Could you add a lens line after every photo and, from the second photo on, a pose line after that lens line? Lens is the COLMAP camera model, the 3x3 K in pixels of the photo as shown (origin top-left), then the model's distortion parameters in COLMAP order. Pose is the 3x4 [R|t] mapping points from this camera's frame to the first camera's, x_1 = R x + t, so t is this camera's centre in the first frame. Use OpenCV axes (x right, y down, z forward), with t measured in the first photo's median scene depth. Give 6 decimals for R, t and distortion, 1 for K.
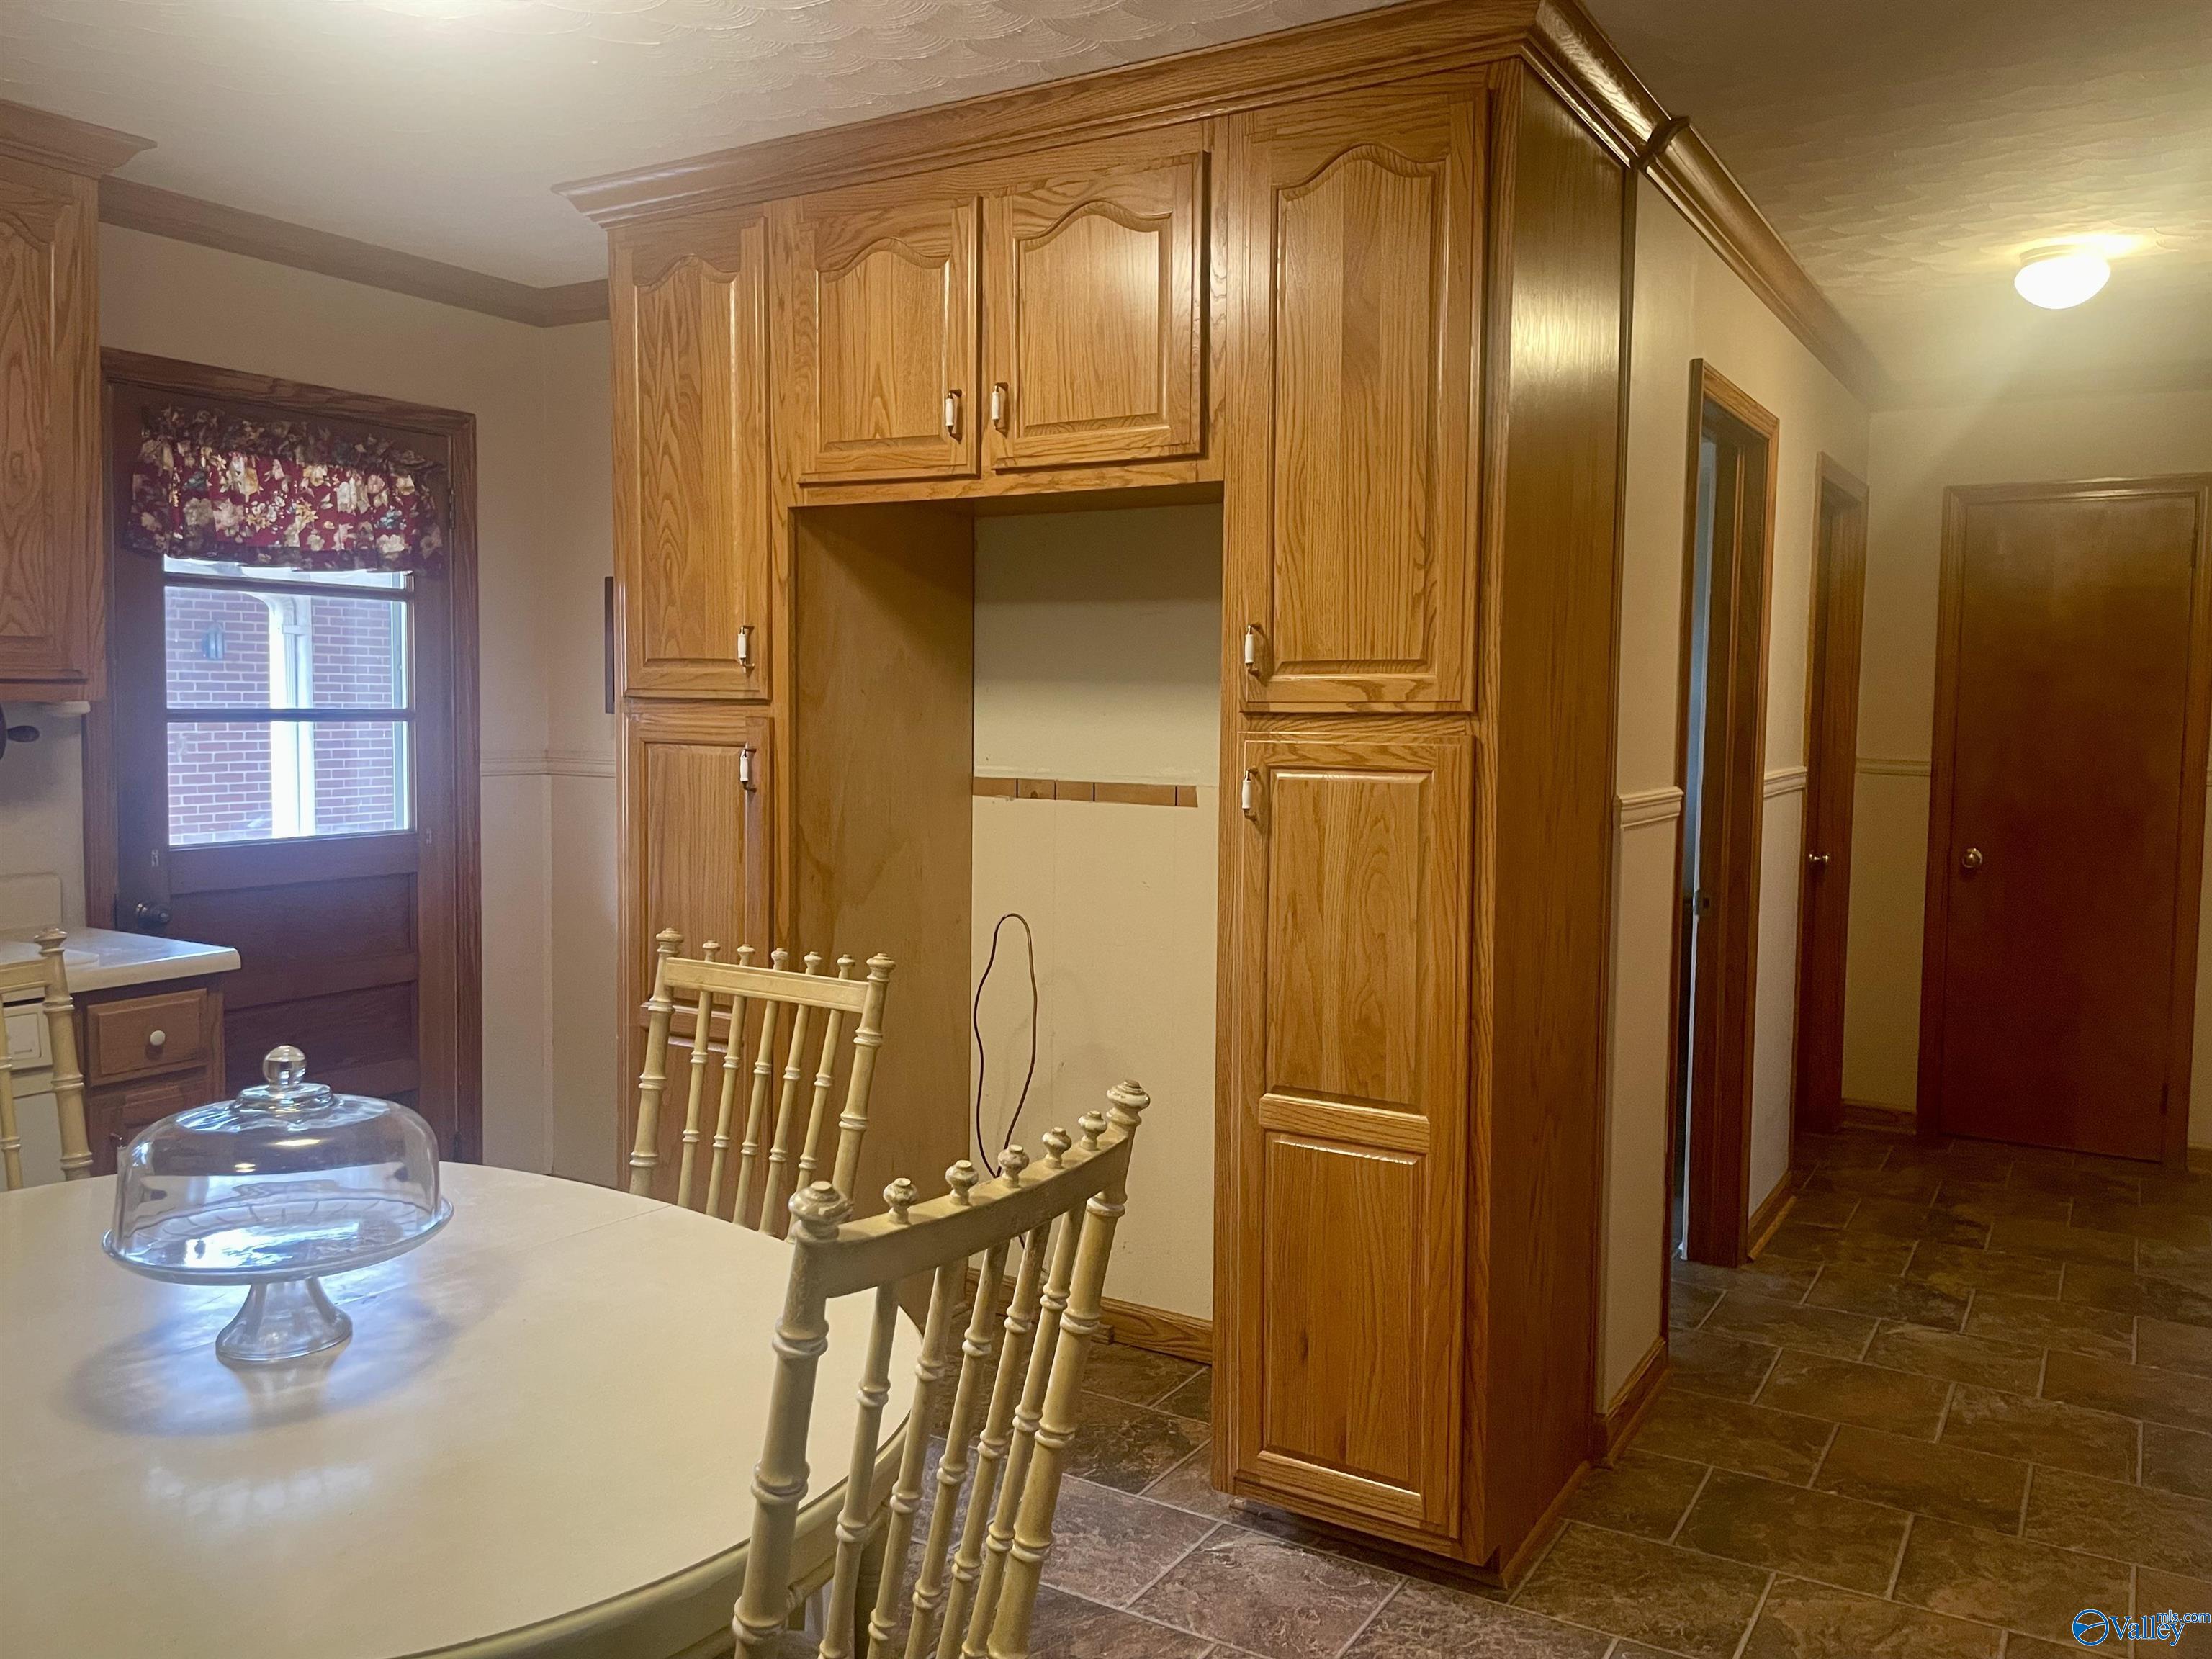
lens RADIAL K [[1718.3, 0, 1111.0], [0, 1718.3, 808.7], [0, 0, 1]] dist [0.097229, -0.141068]
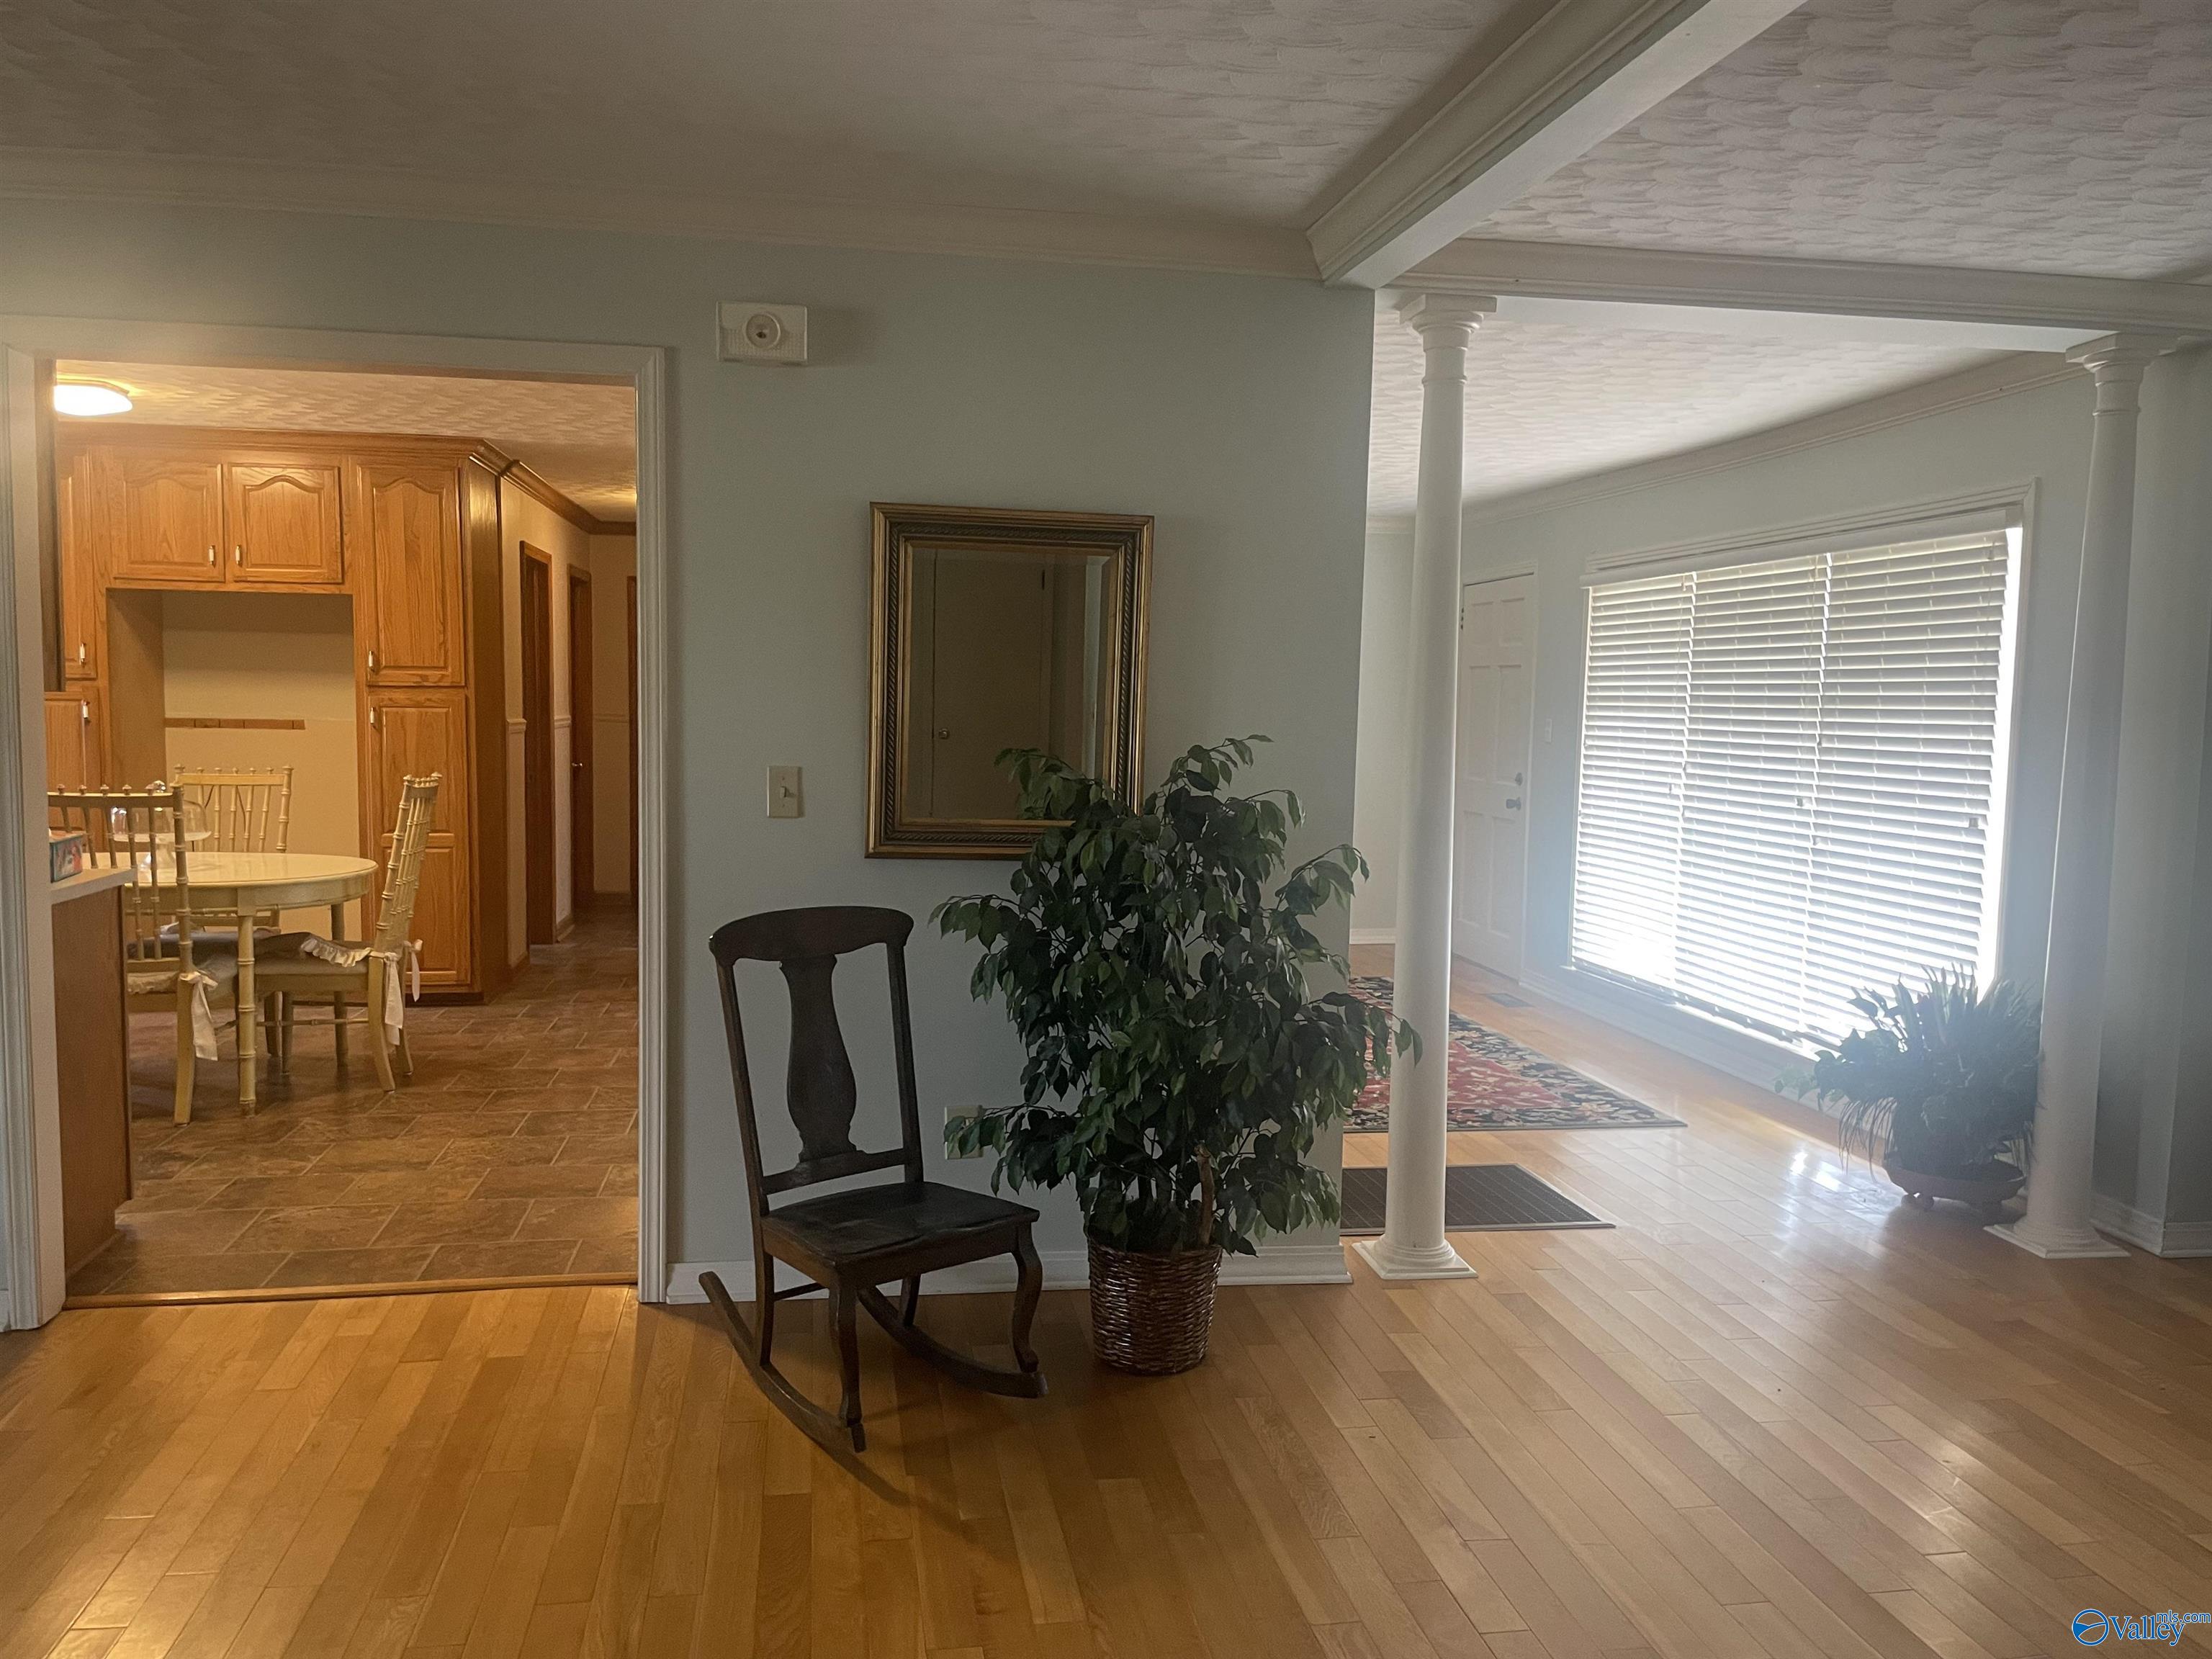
lens RADIAL K [[1677.2, 0, 1095.3], [0, 1677.2, 829.2], [0, 0, 1]] dist [0.099523, -0.150231]
pose [[0.767337, -0.050927, 0.639219, -0.512151], [0.035407, 0.998685, 0.037062, 0.073007], [-0.640266, -0.005806, 0.768131, -1.167972]]
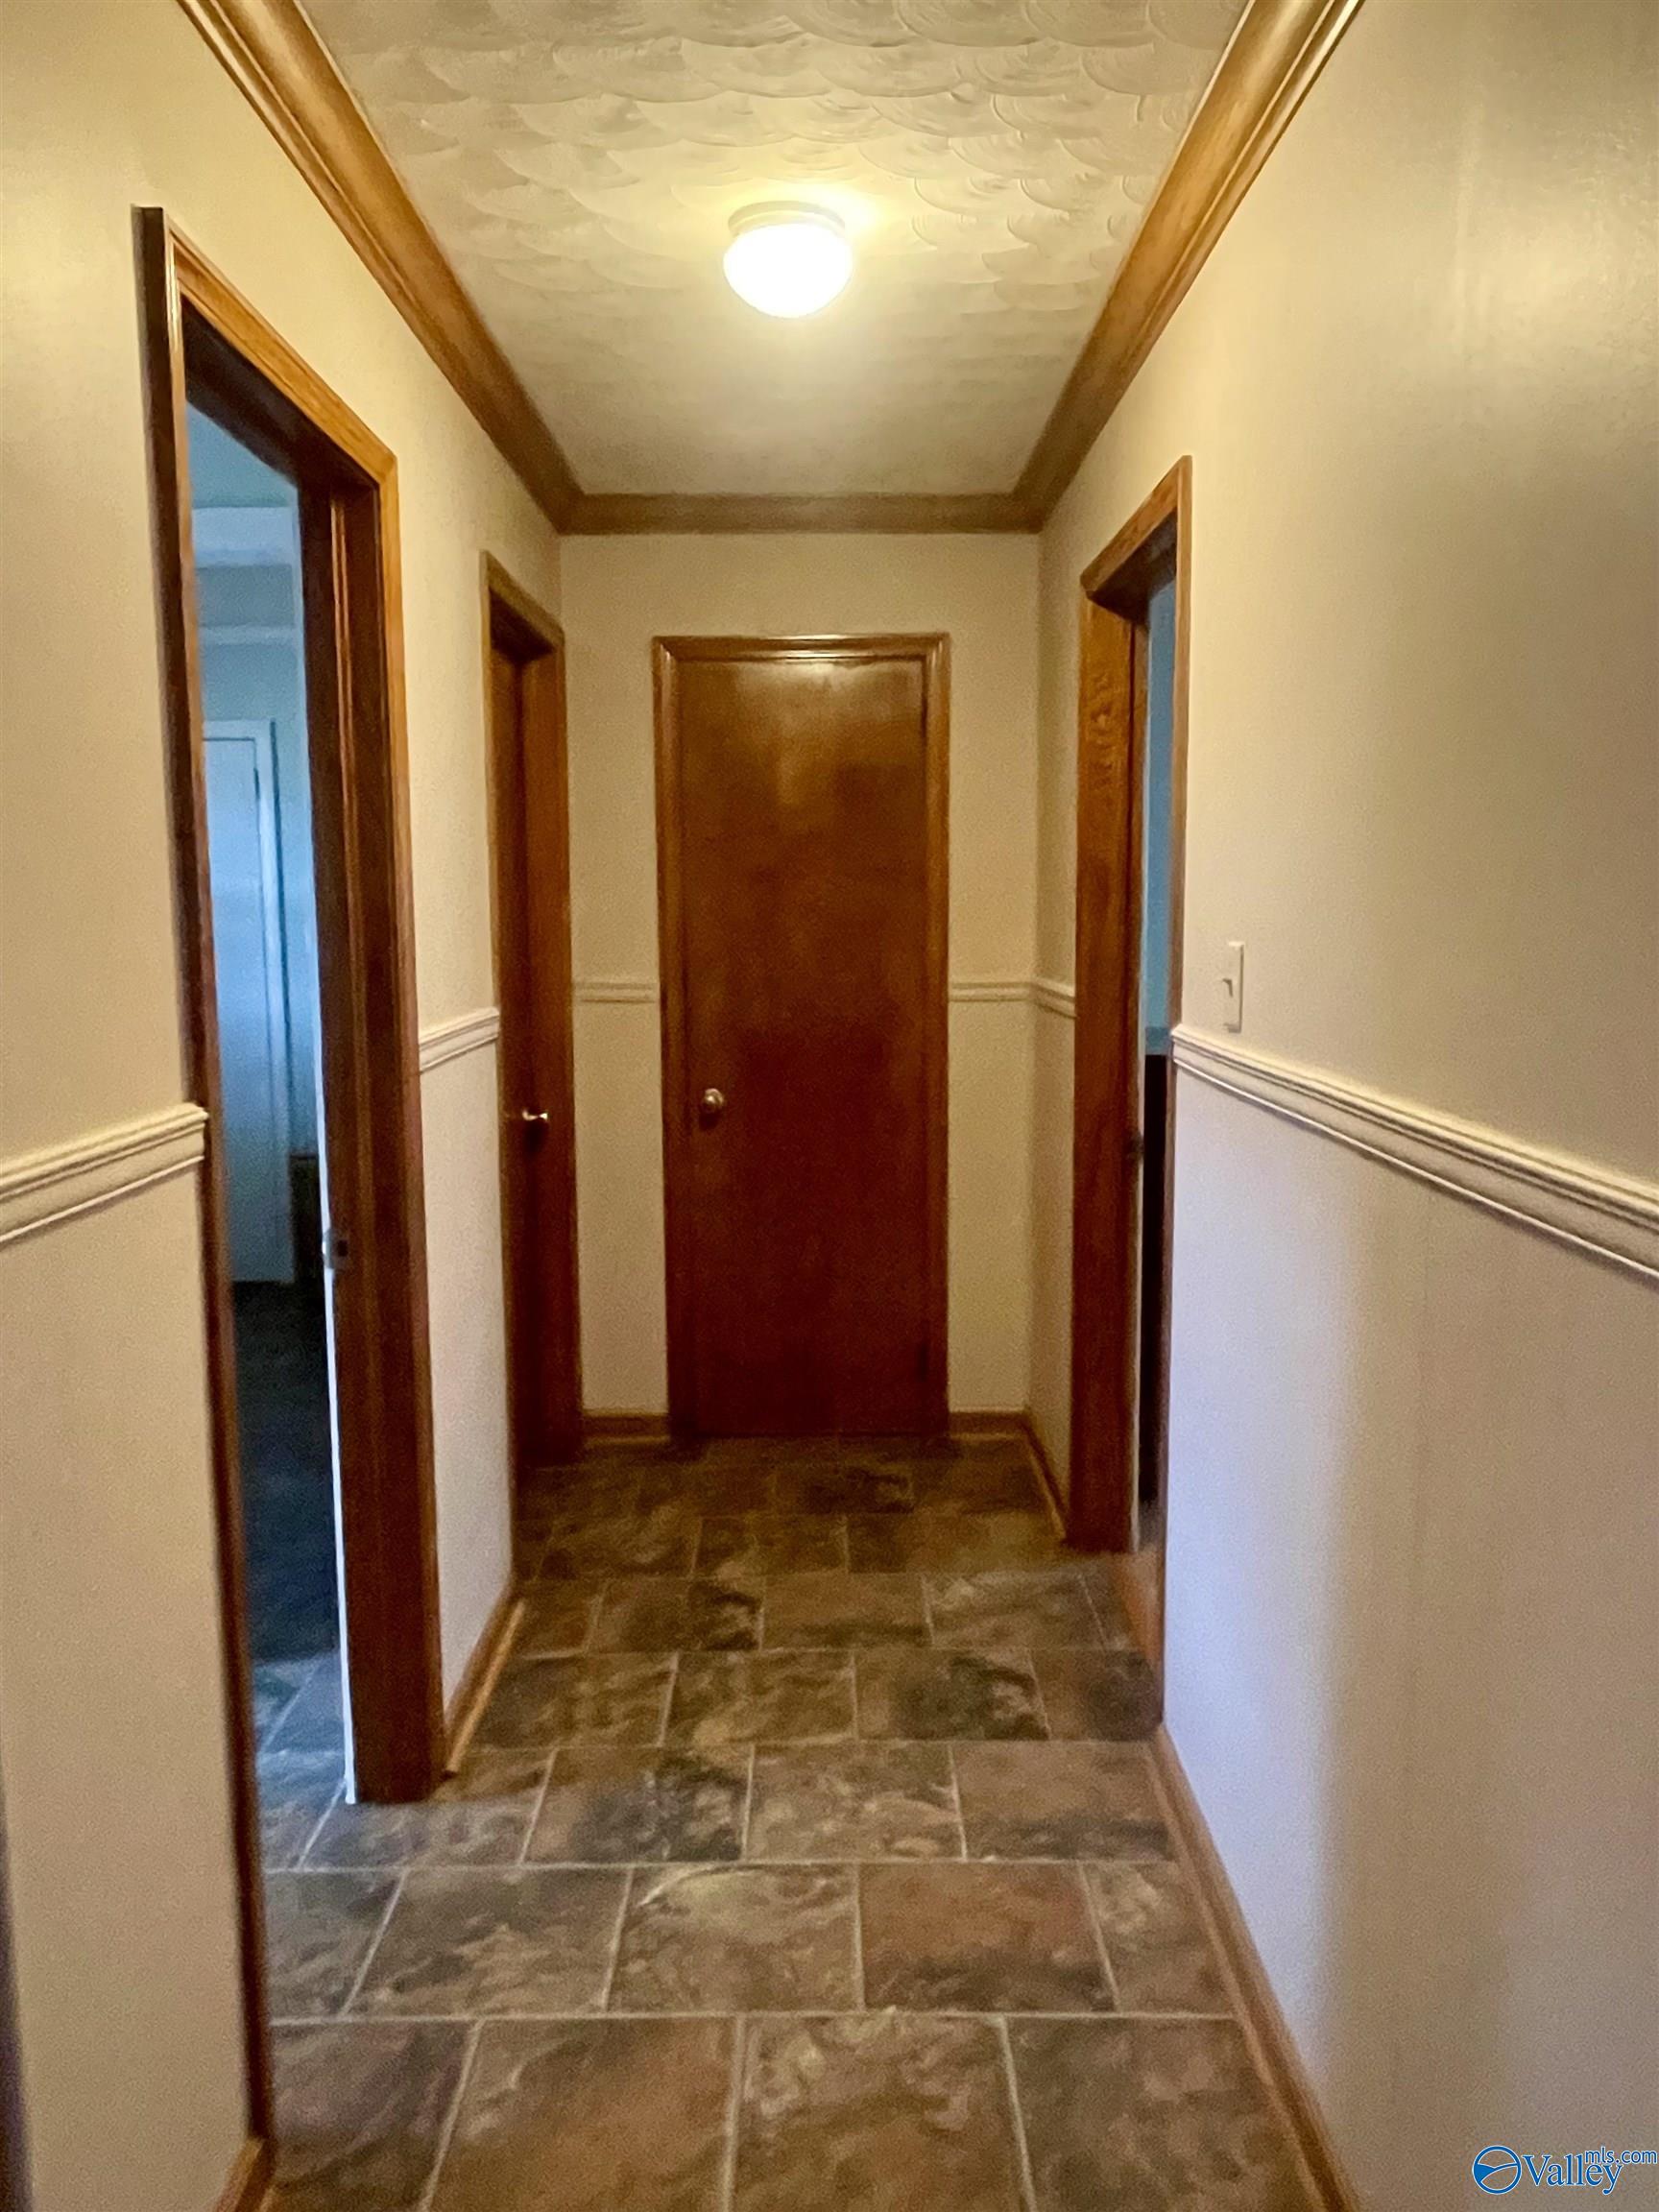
lens RADIAL K [[1550.4, 0, 829.5], [0, 1550.4, 1106.0], [0, 0, 1]] dist [0.001841, -0.001985]
pose [[0.855397, -0.085695, 0.510834, 0.230528], [0.051083, 0.995368, 0.081439, -0.034926], [-0.515447, -0.043568, 0.855813, 0.474649]]
